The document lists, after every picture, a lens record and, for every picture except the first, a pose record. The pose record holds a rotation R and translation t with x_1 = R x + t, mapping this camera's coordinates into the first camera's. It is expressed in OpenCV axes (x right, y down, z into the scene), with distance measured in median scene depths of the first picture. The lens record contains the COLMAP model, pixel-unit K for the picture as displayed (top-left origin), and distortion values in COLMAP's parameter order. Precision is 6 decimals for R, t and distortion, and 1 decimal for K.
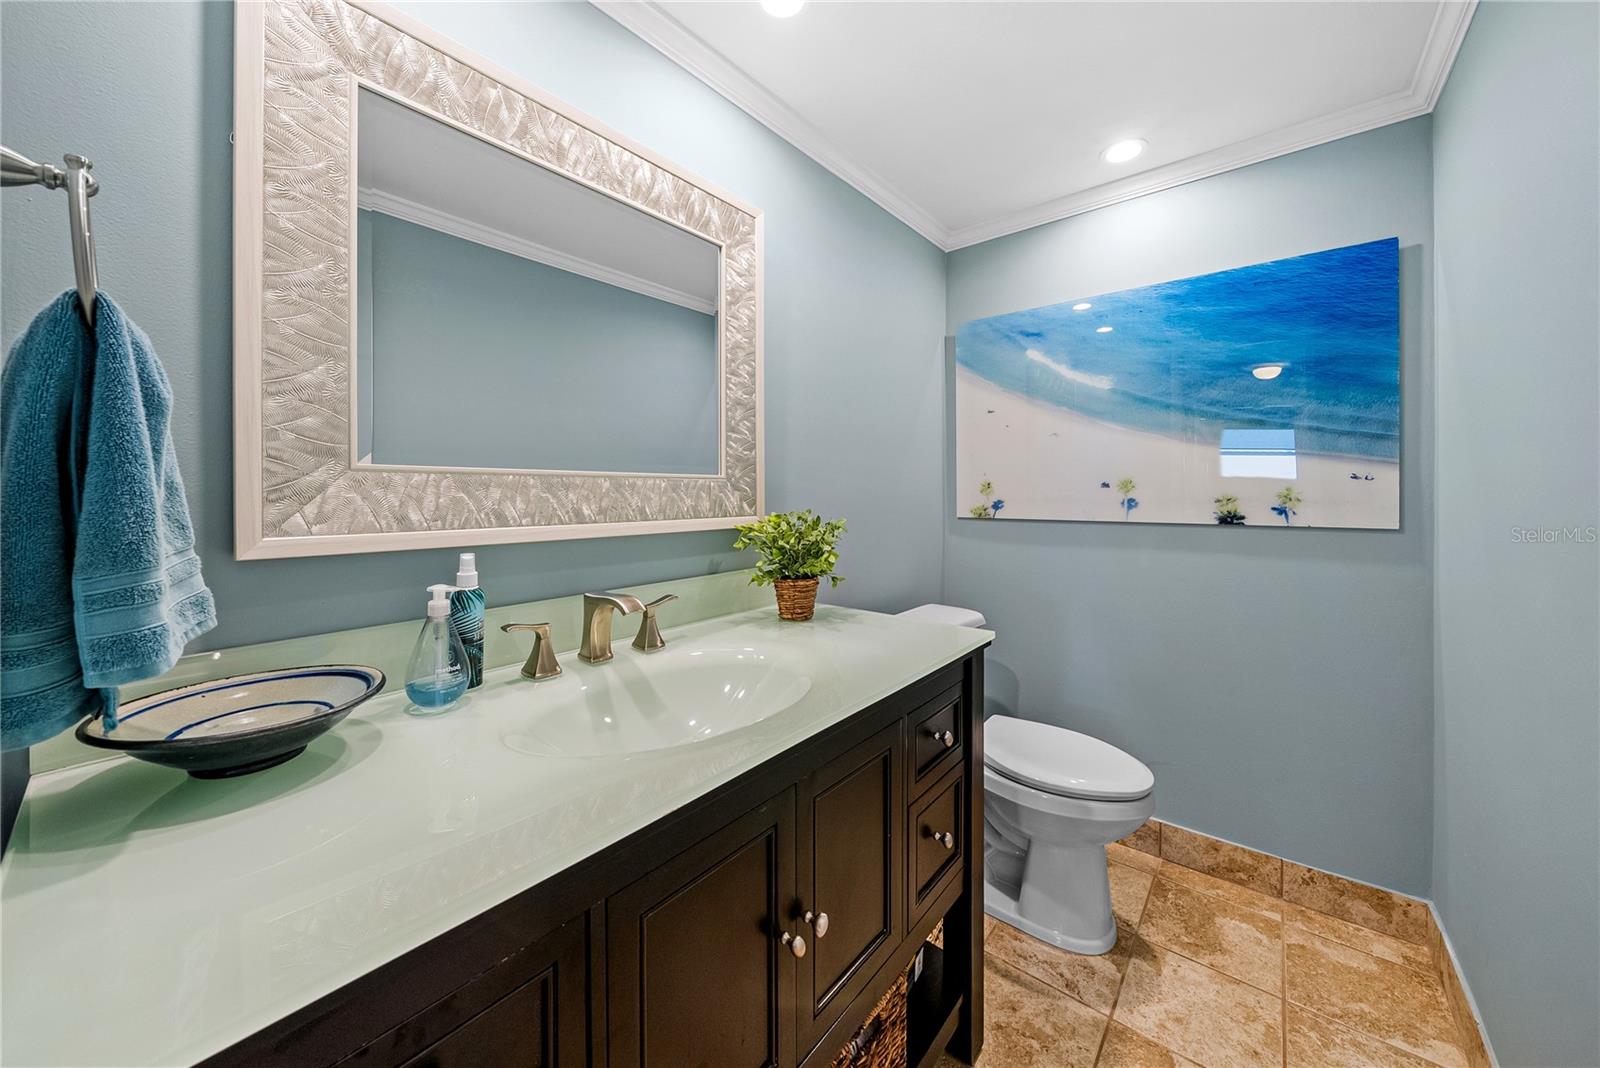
lens RADIAL K [[569.2, 0, 802.4], [0, 569.2, 491.6], [0, 0, 1]] dist [0.001018, 0.000041]
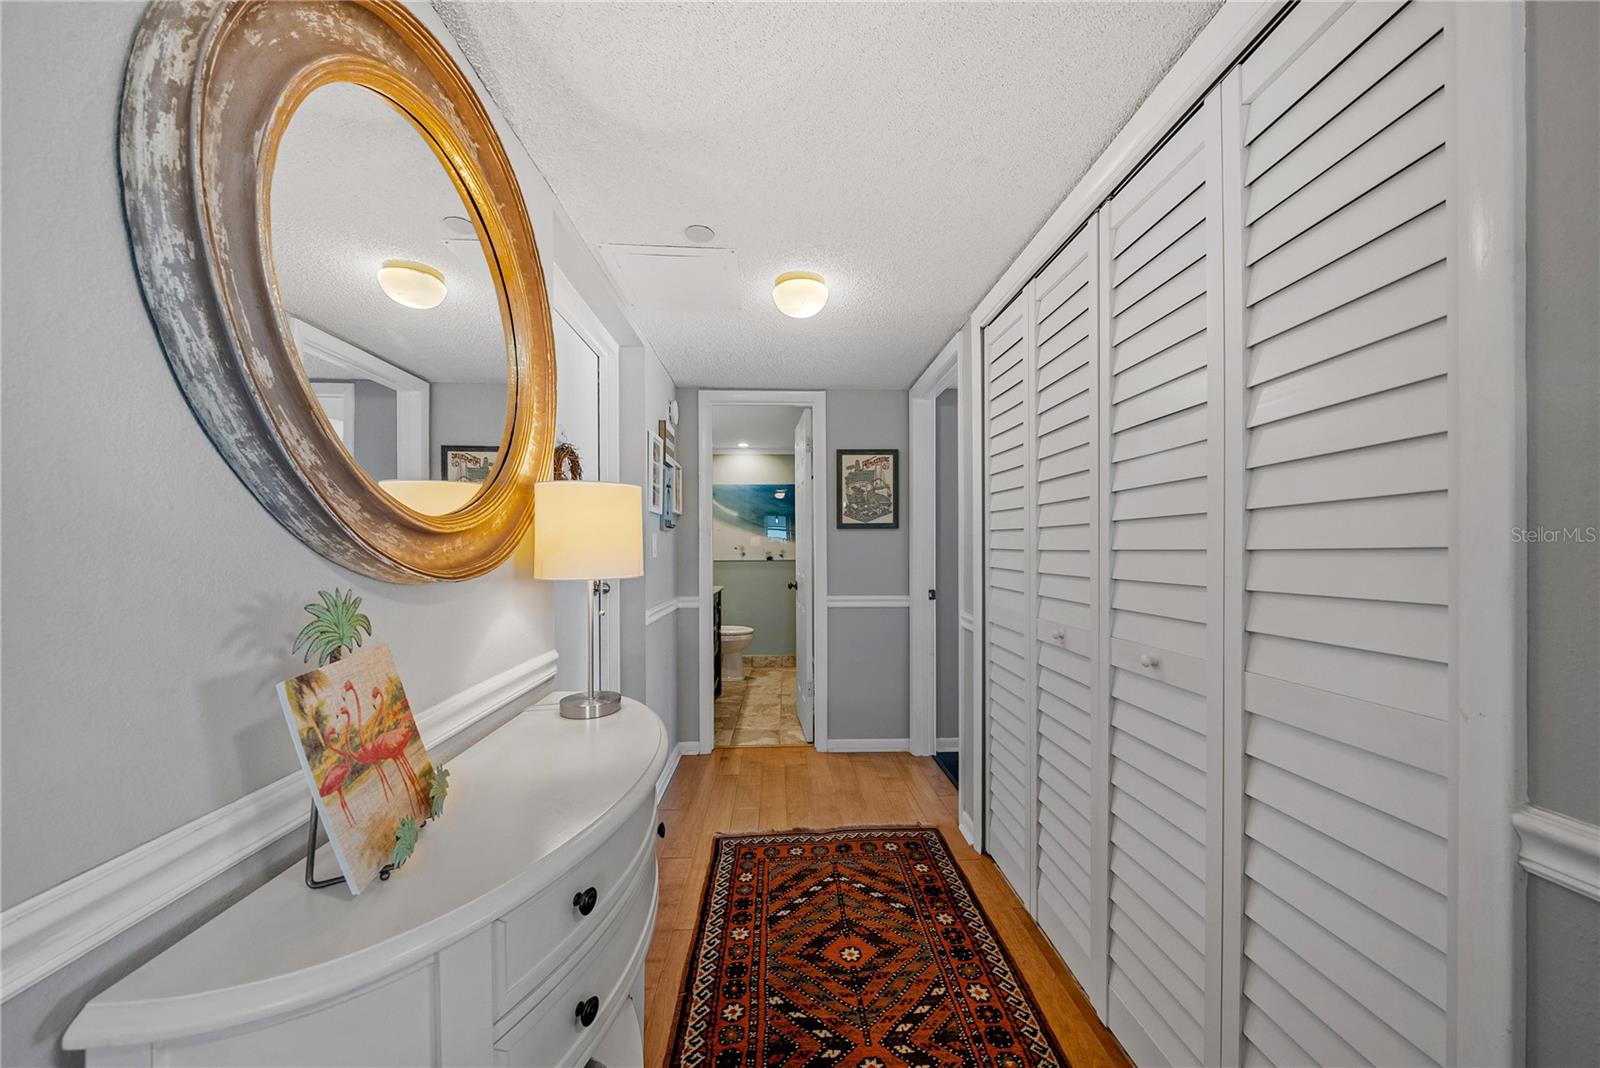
lens RADIAL K [[569.2, 0, 803.6], [0, 569.2, 538.5], [0, 0, 1]] dist [0.001018, 0.000041]
pose [[0.749682, -0.001110, 0.661797, -1.235751], [0.003327, 0.999992, -0.002091, -0.057605], [-0.661790, 0.003770, 0.749680, -1.544260]]
